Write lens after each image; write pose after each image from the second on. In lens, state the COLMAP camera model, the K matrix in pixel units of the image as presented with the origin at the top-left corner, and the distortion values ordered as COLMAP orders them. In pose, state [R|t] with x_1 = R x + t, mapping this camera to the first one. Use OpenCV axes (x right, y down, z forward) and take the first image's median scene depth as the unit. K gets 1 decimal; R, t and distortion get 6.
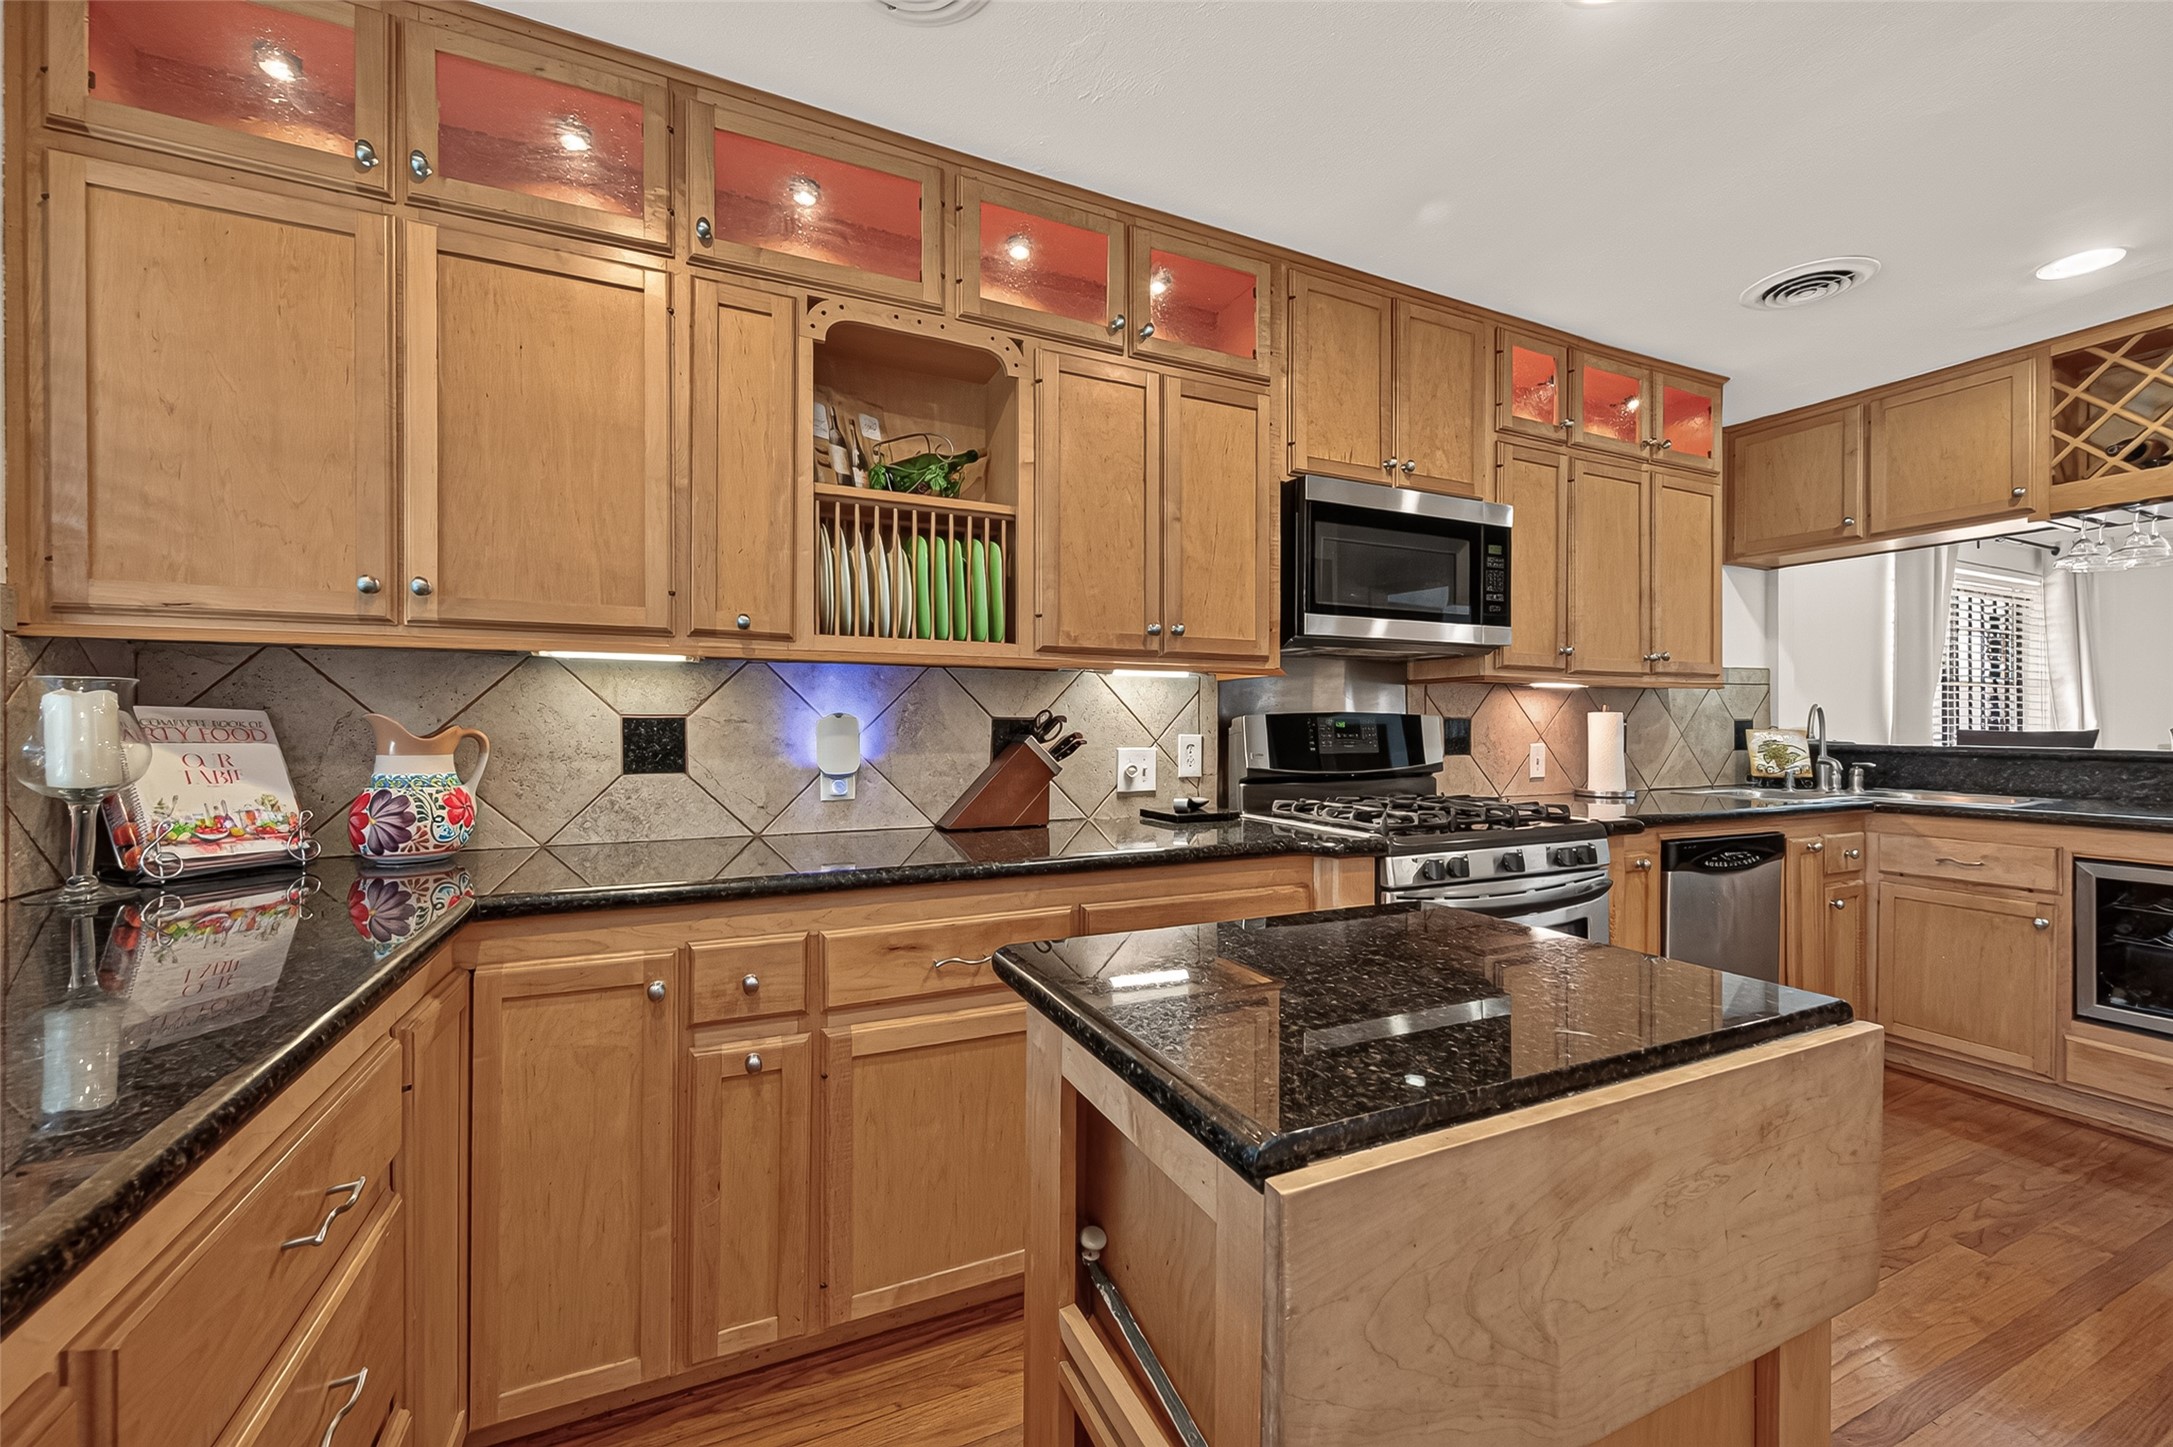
lens RADIAL K [[853.9, 0, 1085.6], [0, 853.9, 725.9], [0, 0, 1]] dist [-0.002222, -0.000660]
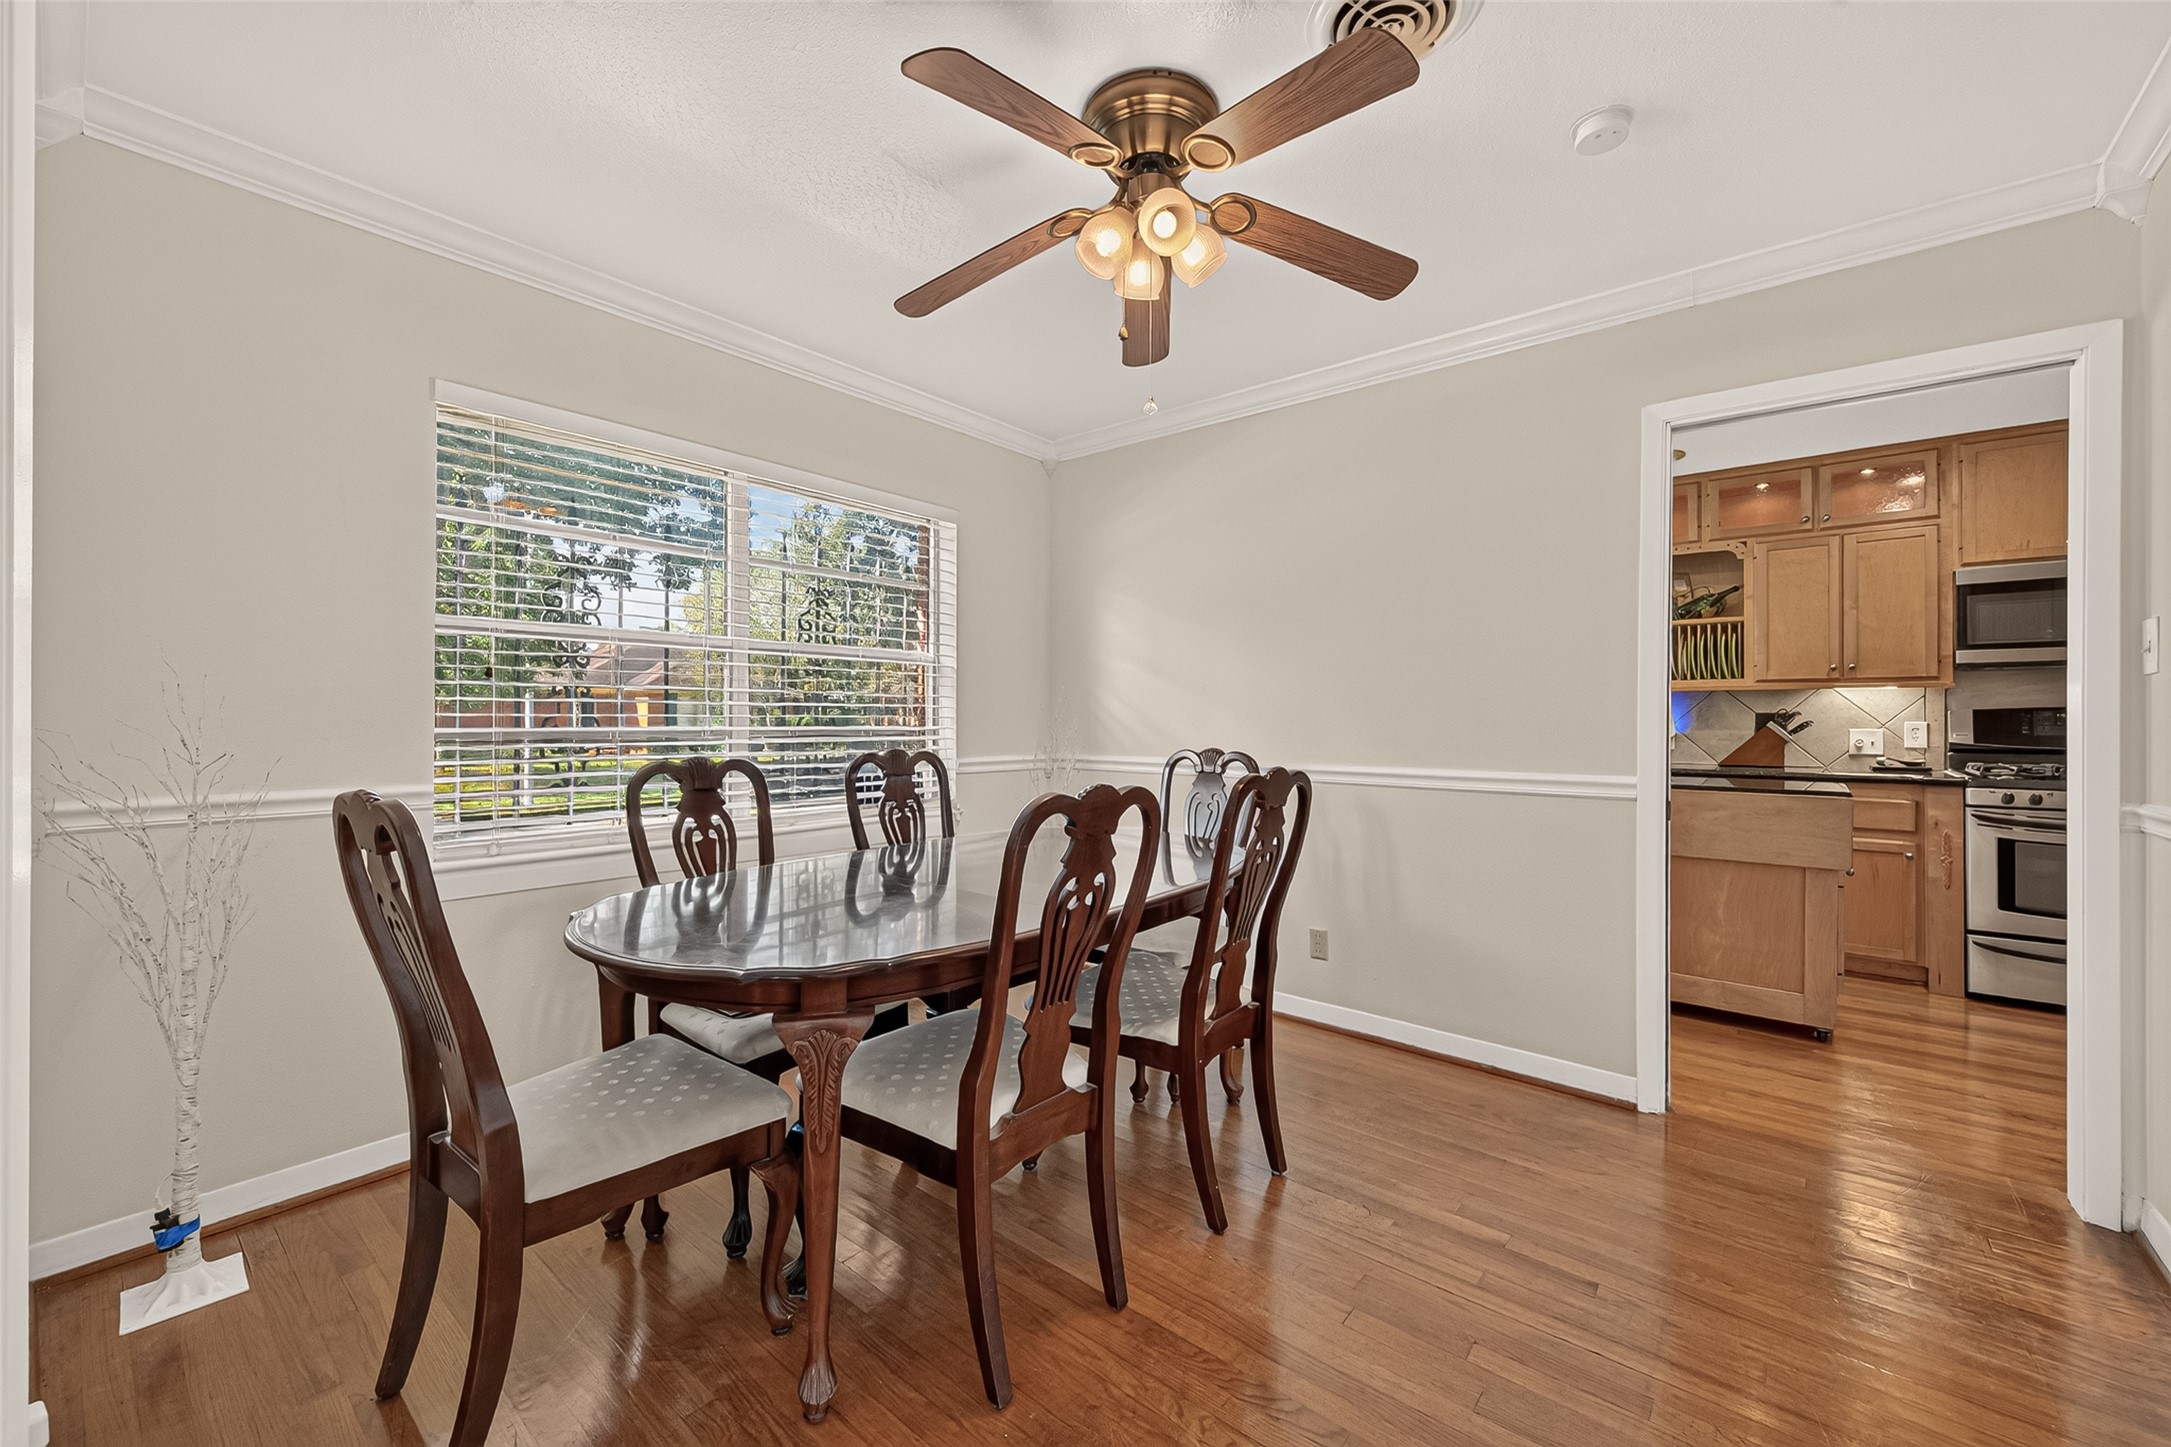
lens RADIAL K [[853.1, 0, 1089.7], [0, 853.1, 719.7], [0, 0, 1]] dist [-0.002222, -0.000660]
pose [[0.429994, -0.001219, -0.902831, 1.042615], [-0.006350, 0.999970, -0.004375, 0.025718], [0.902809, 0.007614, 0.429974, -1.295422]]
